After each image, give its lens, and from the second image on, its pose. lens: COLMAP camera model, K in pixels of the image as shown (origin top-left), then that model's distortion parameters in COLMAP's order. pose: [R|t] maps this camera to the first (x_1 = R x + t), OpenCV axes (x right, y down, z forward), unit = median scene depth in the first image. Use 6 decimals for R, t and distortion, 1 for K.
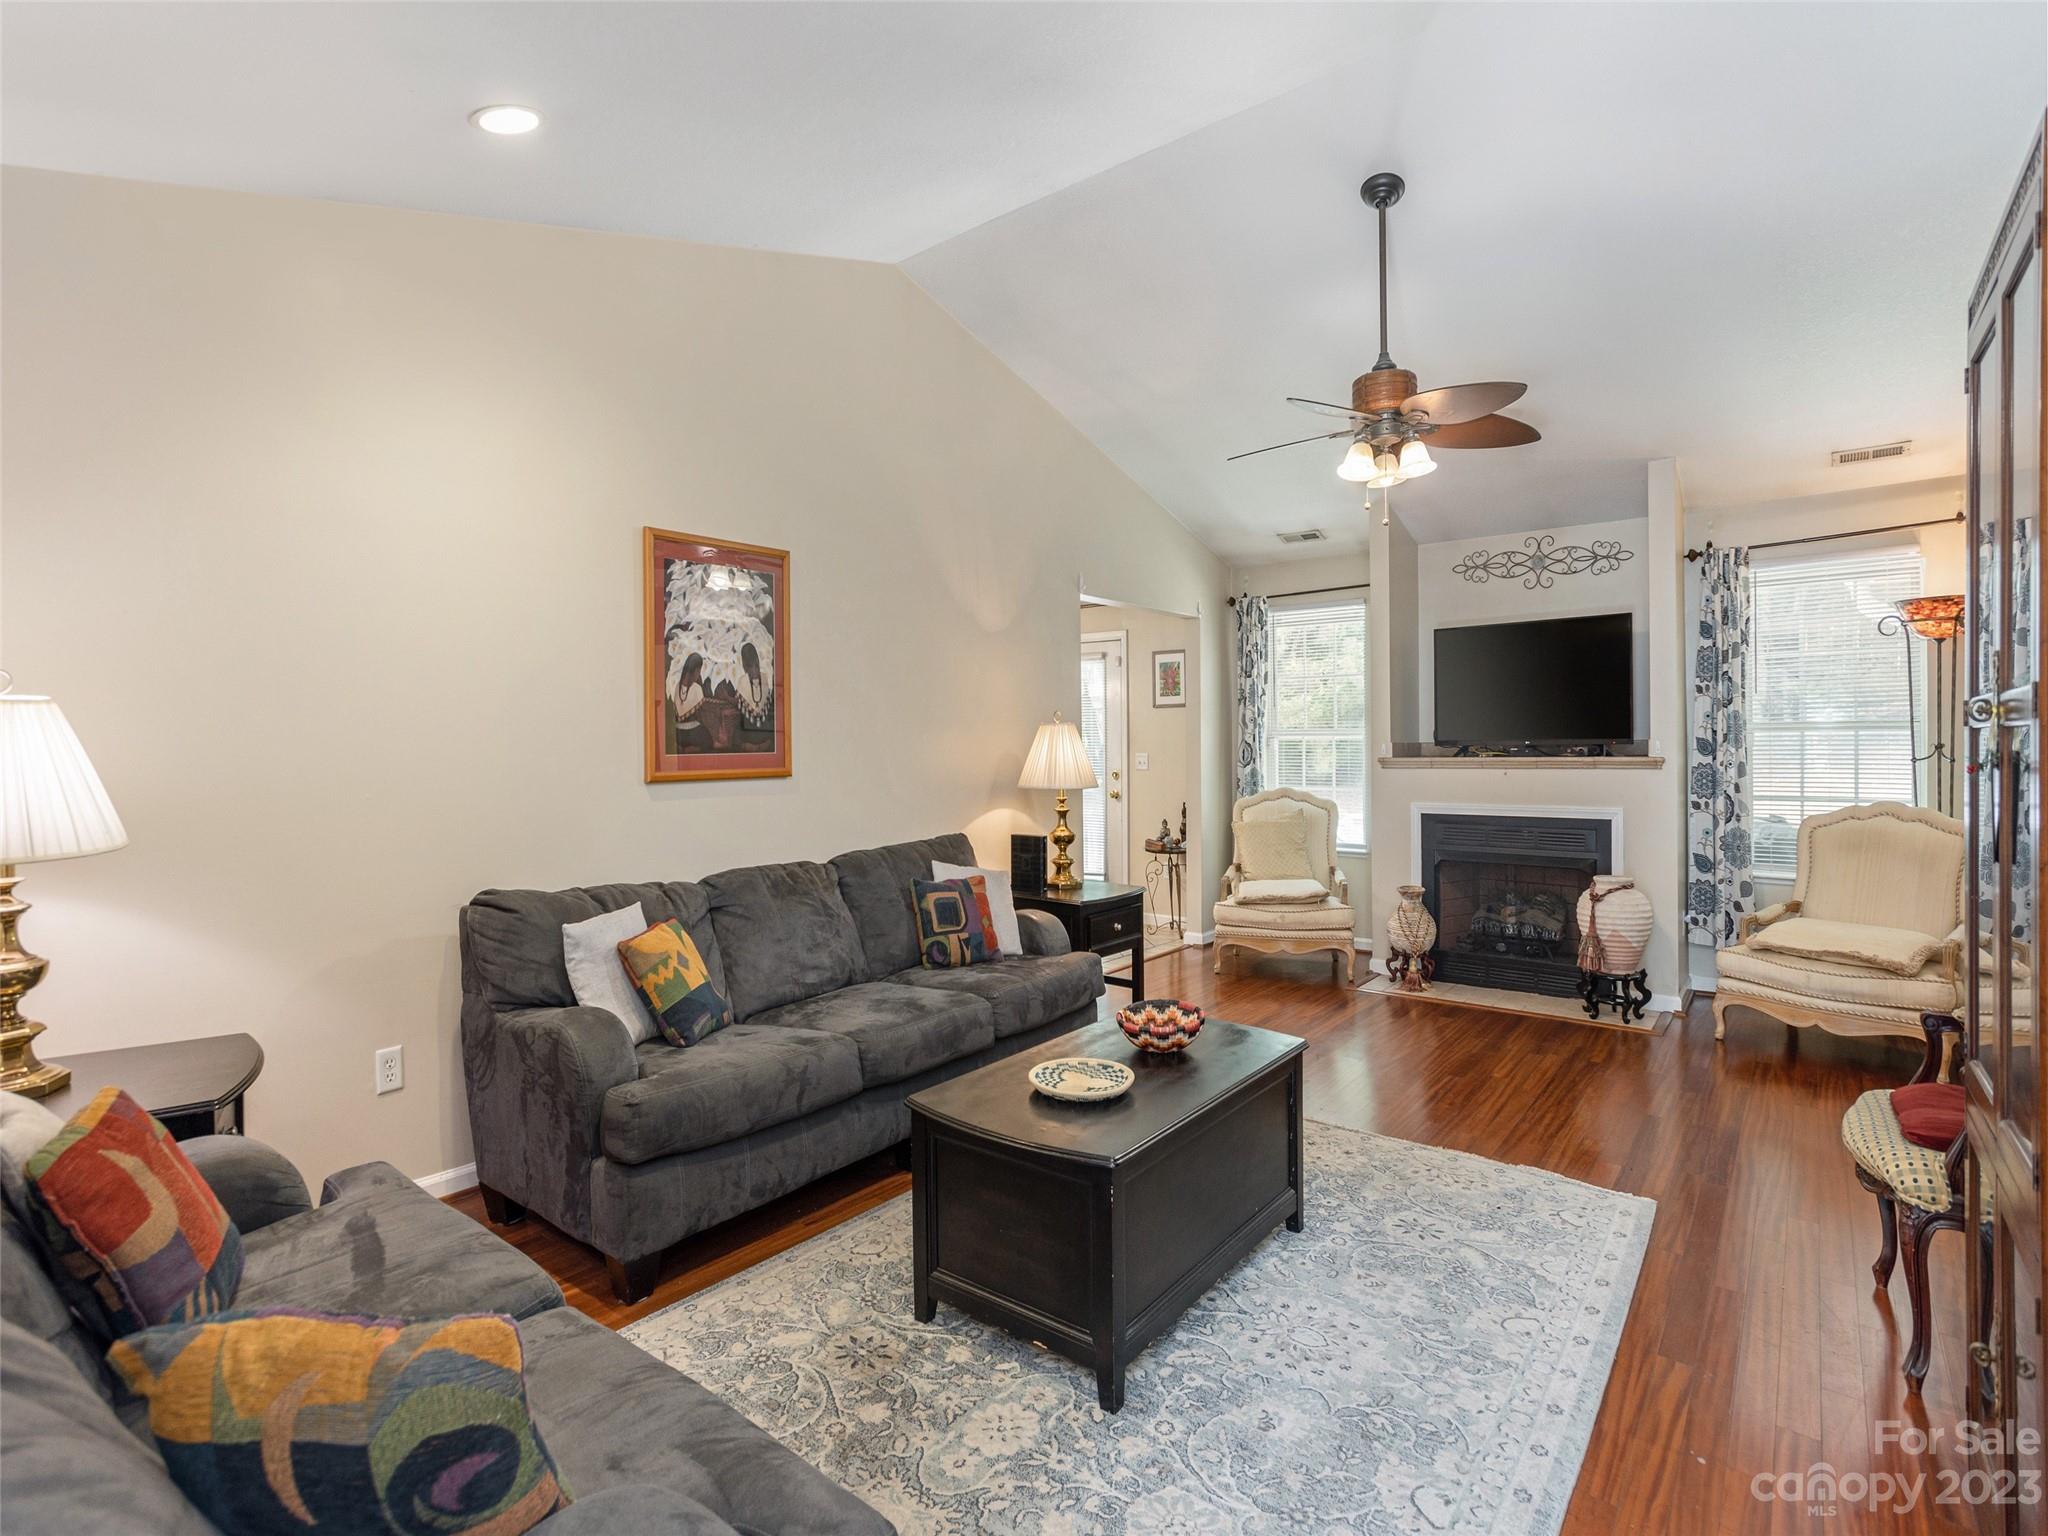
lens RADIAL K [[1013.1, 0, 1026.3], [0, 1013.1, 763.0], [0, 0, 1]] dist [-0.002445, -0.000219]
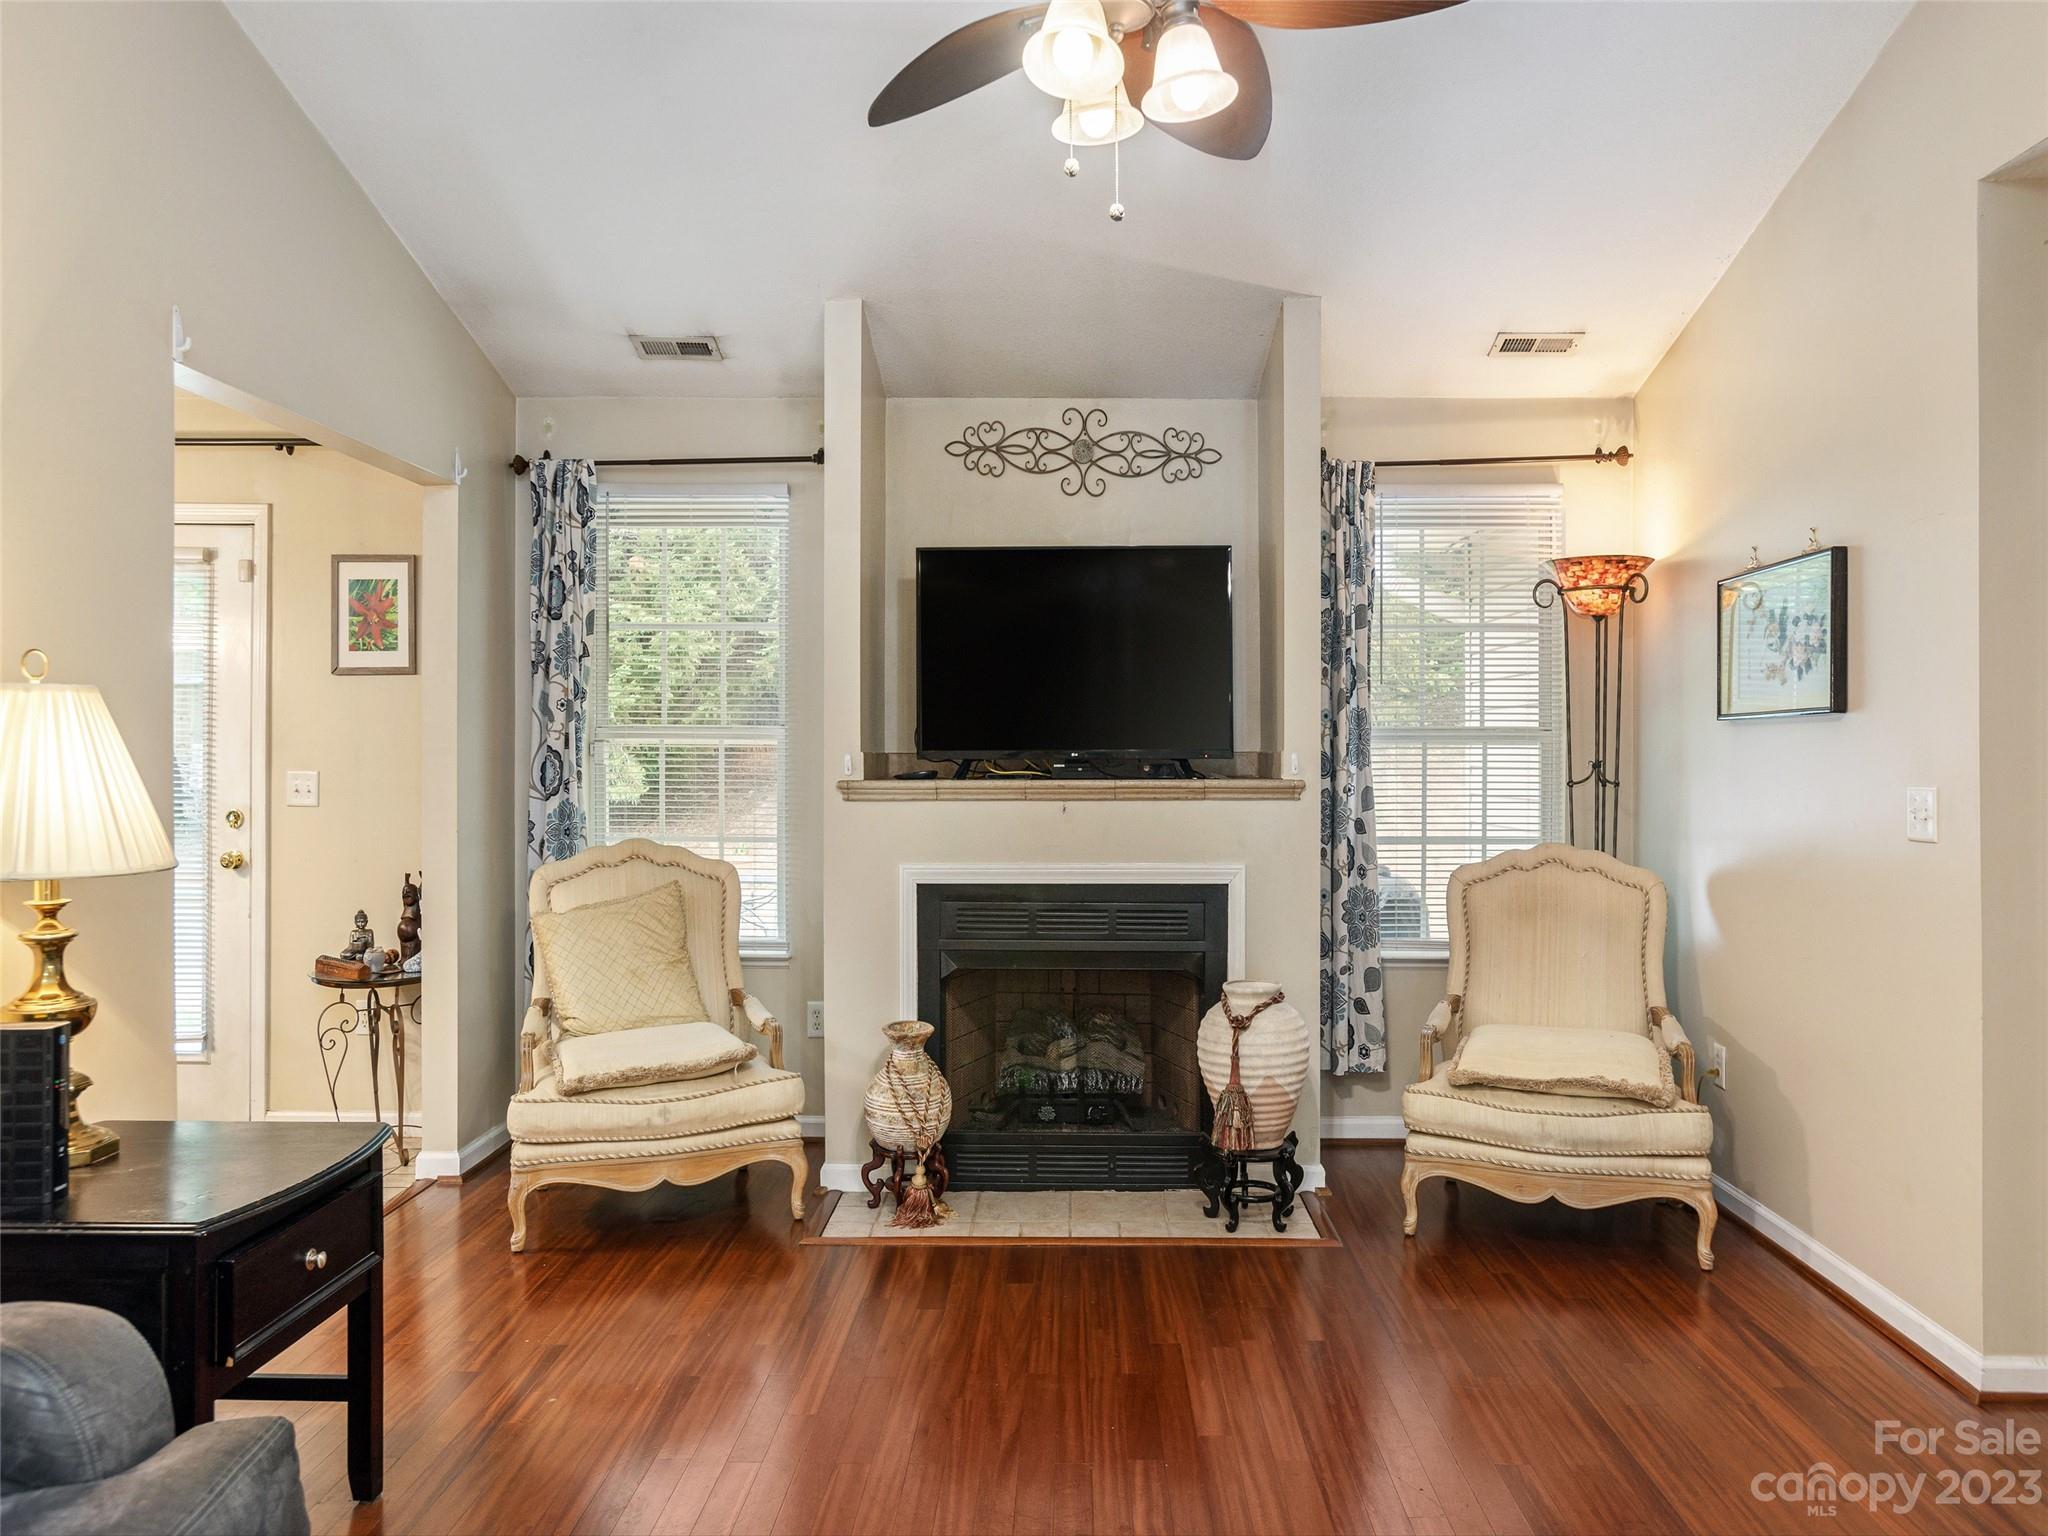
lens RADIAL K [[1417.9, 0, 1102.5], [0, 1417.9, 763.9], [0, 0, 1]] dist [-0.019617, 0.000940]
pose [[0.782050, 0.004485, 0.623200, -0.003665], [0.003864, 0.999920, -0.012045, -0.004992], [-0.623204, 0.011828, 0.781970, 0.355354]]
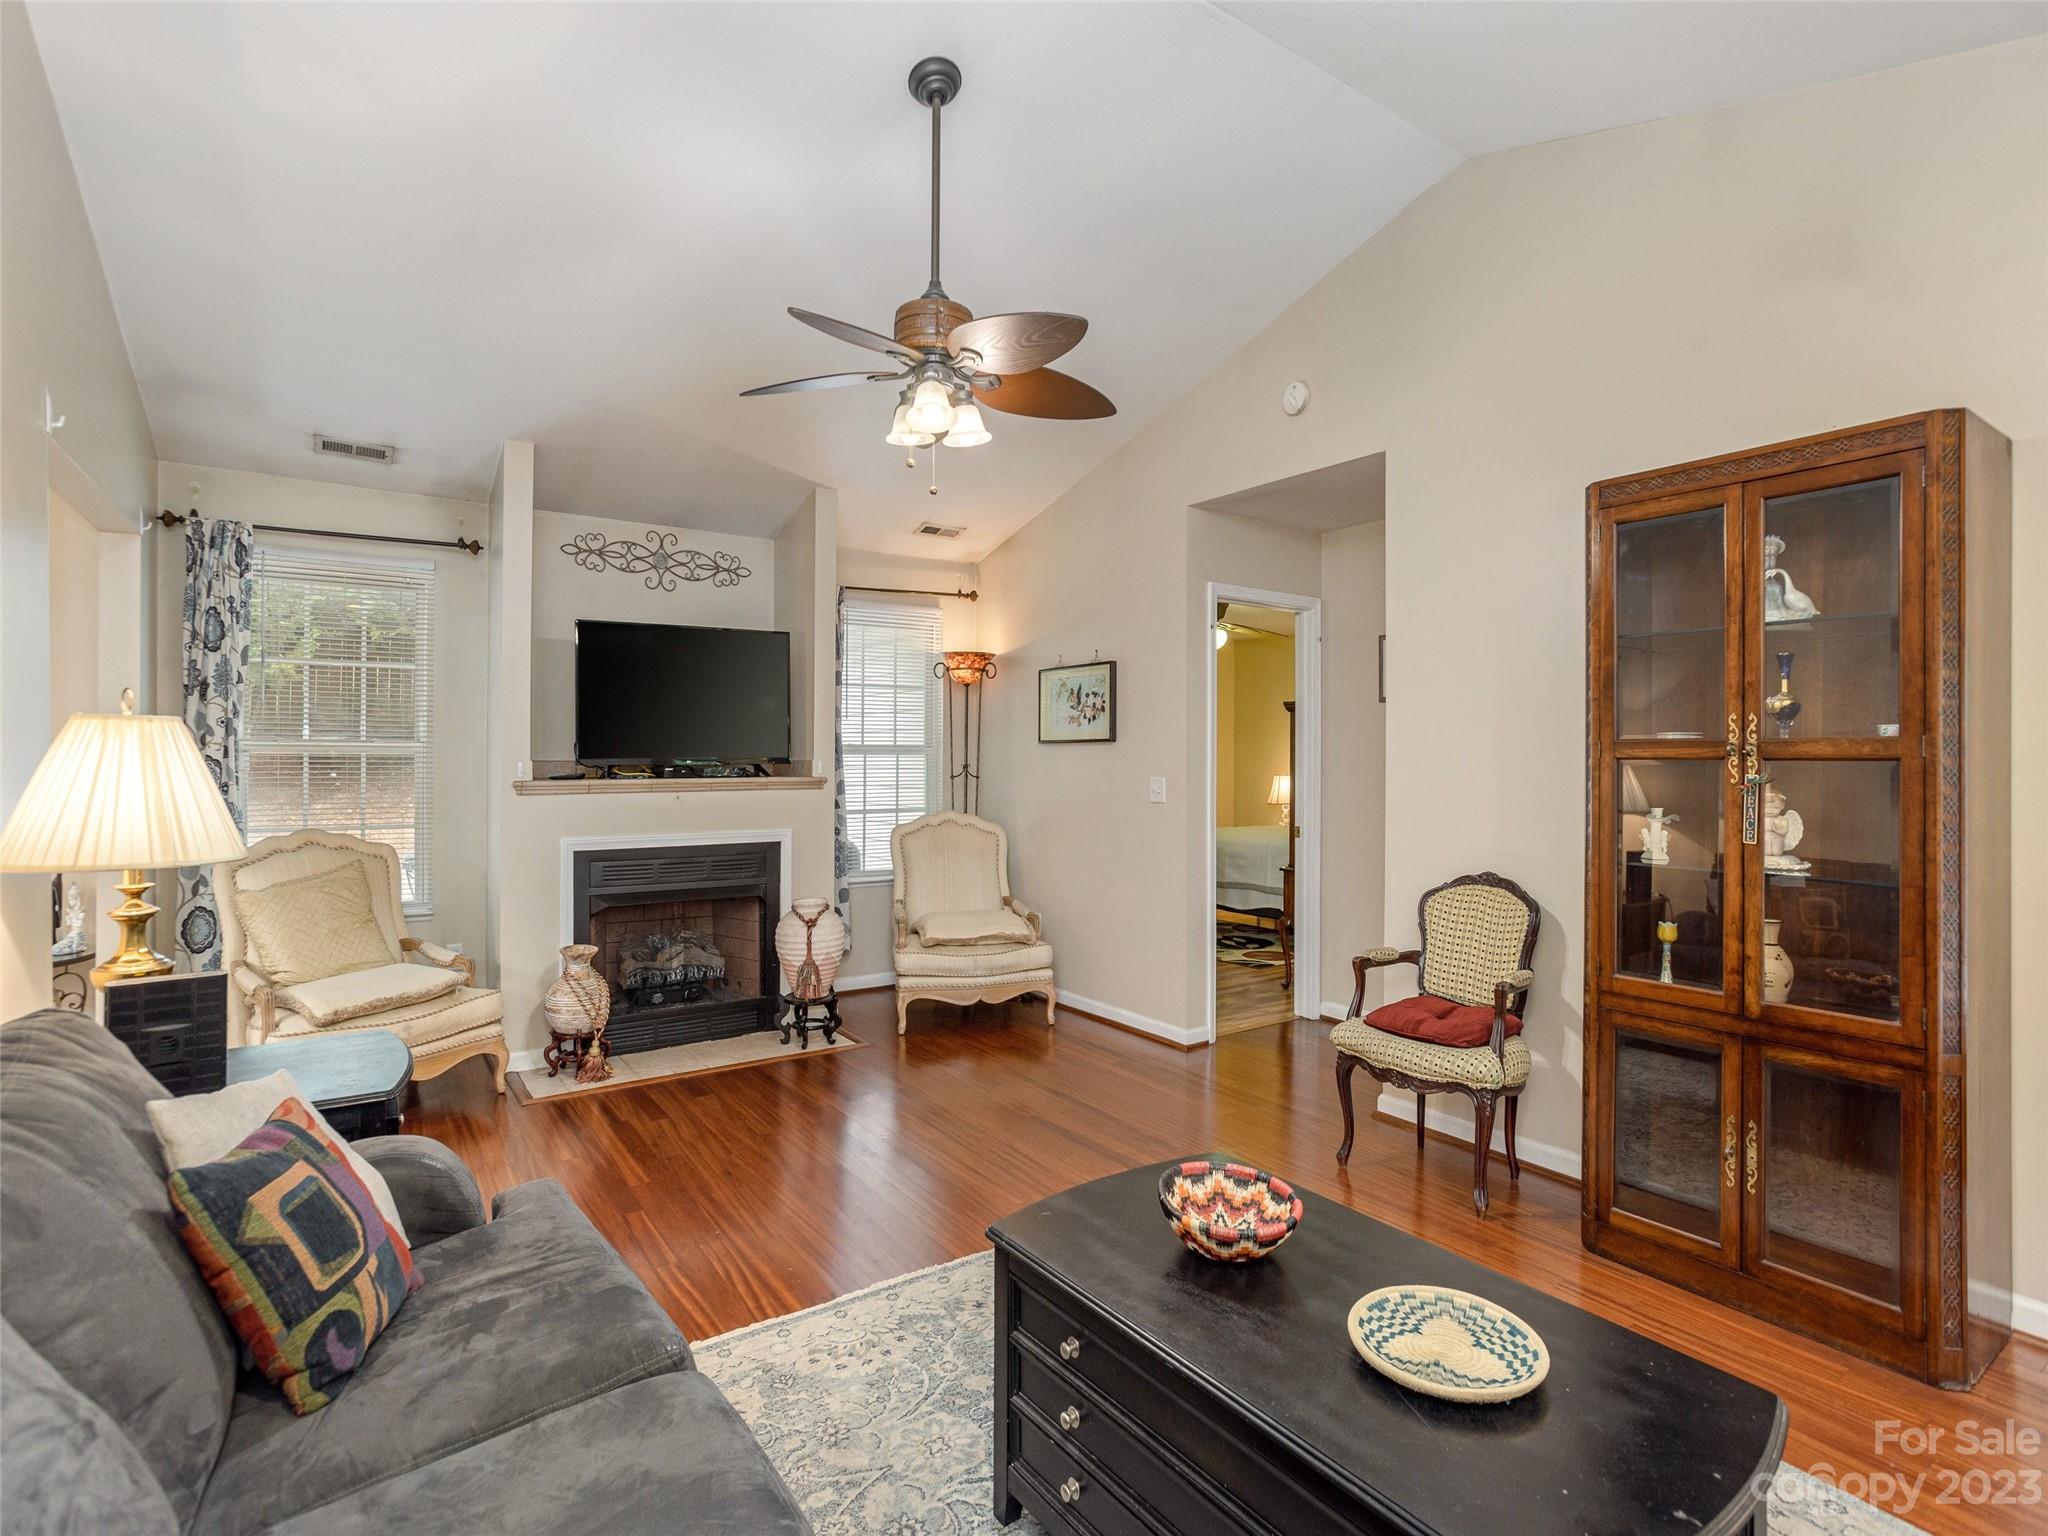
lens RADIAL K [[989.0, 0, 1024.0], [0, 989.0, 768.0], [0, 0, 1]] dist [-0.000247, 0.001024]
pose [[0.307284, -0.002972, 0.951613, -0.237796], [0.012989, 0.999915, -0.001072, -0.009954], [-0.951529, 0.012690, 0.307297, 0.440702]]
